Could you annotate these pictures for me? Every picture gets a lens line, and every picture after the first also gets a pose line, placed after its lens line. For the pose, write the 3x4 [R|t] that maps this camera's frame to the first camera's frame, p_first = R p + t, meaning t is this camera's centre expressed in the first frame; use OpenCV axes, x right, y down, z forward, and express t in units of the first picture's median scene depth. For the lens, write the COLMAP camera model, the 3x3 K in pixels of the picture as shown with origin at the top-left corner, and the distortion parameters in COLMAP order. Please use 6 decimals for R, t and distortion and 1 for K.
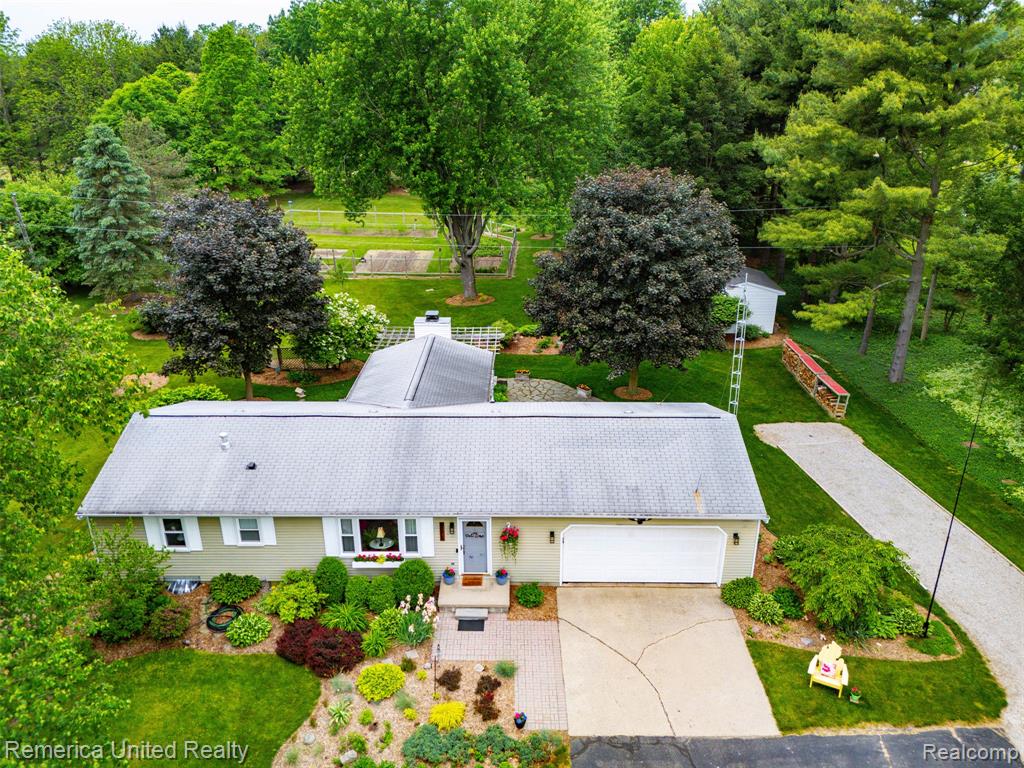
lens RADIAL K [[736.5, 0, 512.0], [0, 736.5, 384.0], [0, 0, 1]] dist [0.070849, -0.061918]
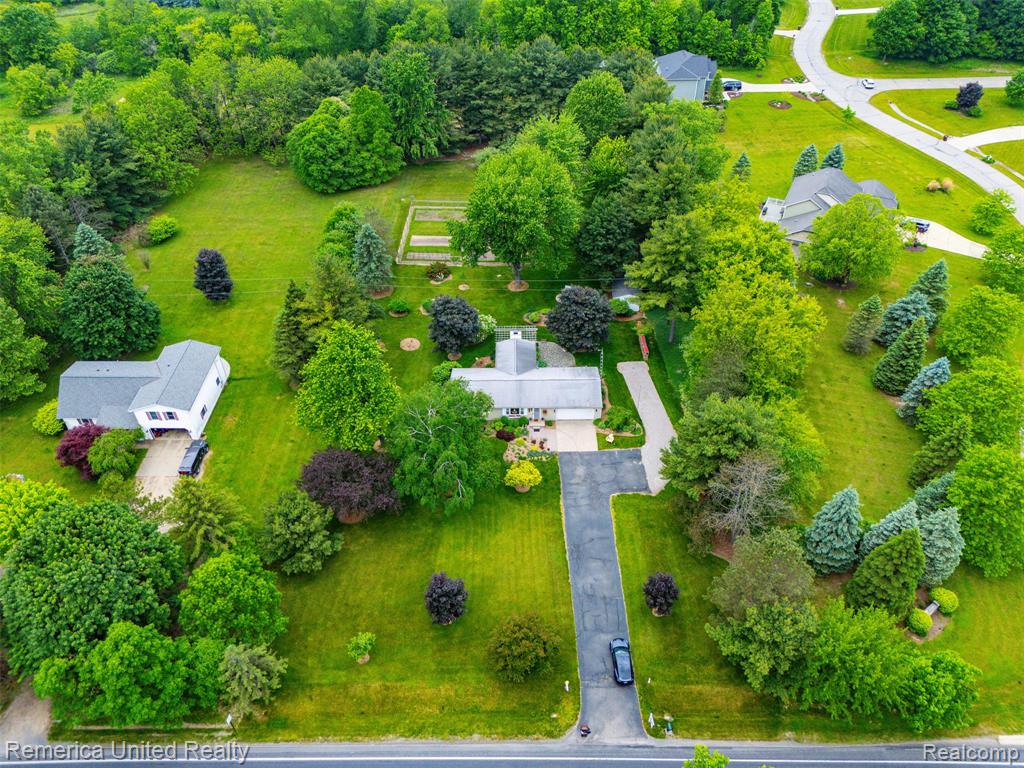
lens RADIAL K [[736.5, 0, 512.0], [0, 736.5, 384.0], [0, 0, 1]] dist [0.070849, -0.061918]
pose [[0.999872, -0.015891, 0.001848, -0.200475], [0.014392, 0.943907, 0.329898, -1.367162], [-0.006986, -0.329830, 0.944015, -3.017829]]
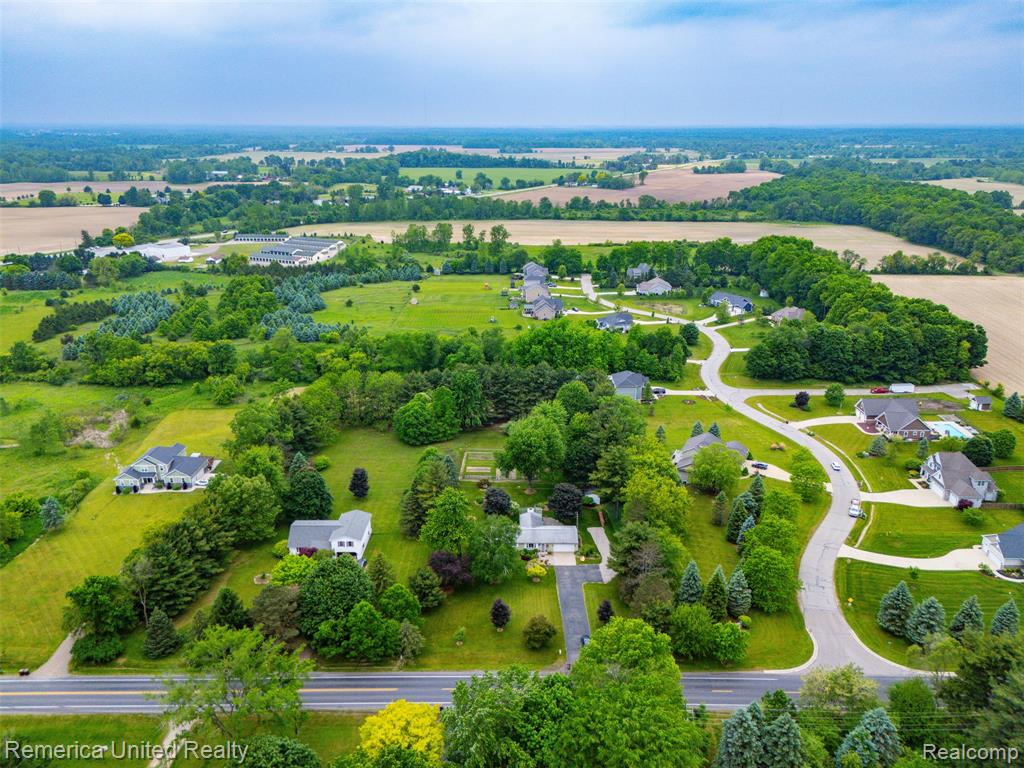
lens RADIAL K [[736.5, 0, 512.0], [0, 736.5, 384.0], [0, 0, 1]] dist [0.070849, -0.061918]
pose [[0.999921, -0.001830, 0.012399, -0.483949], [0.002591, 0.998095, -0.061647, -1.053044], [-0.012262, 0.061674, 0.998021, -7.121704]]
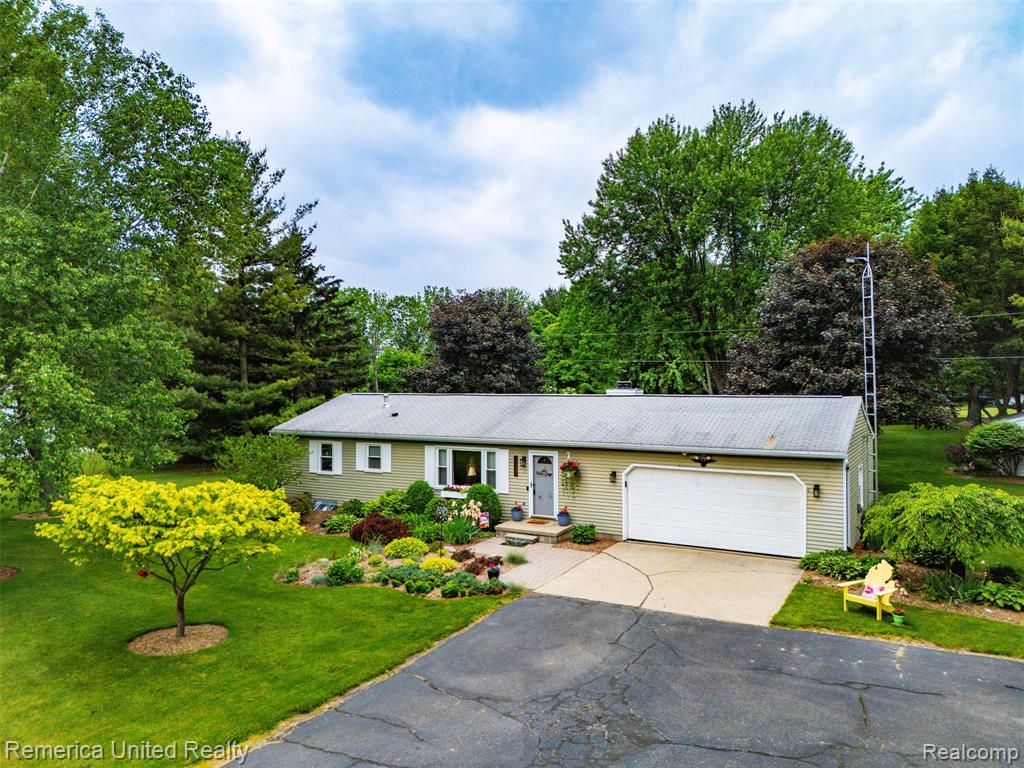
lens RADIAL K [[736.5, 0, 512.0], [0, 736.5, 384.0], [0, 0, 1]] dist [0.070849, -0.061918]
pose [[0.870789, 0.001788, -0.491653, 0.413401], [-0.190582, 0.923036, -0.334191, 0.442346], [0.453216, 0.384710, 0.804111, 0.114573]]
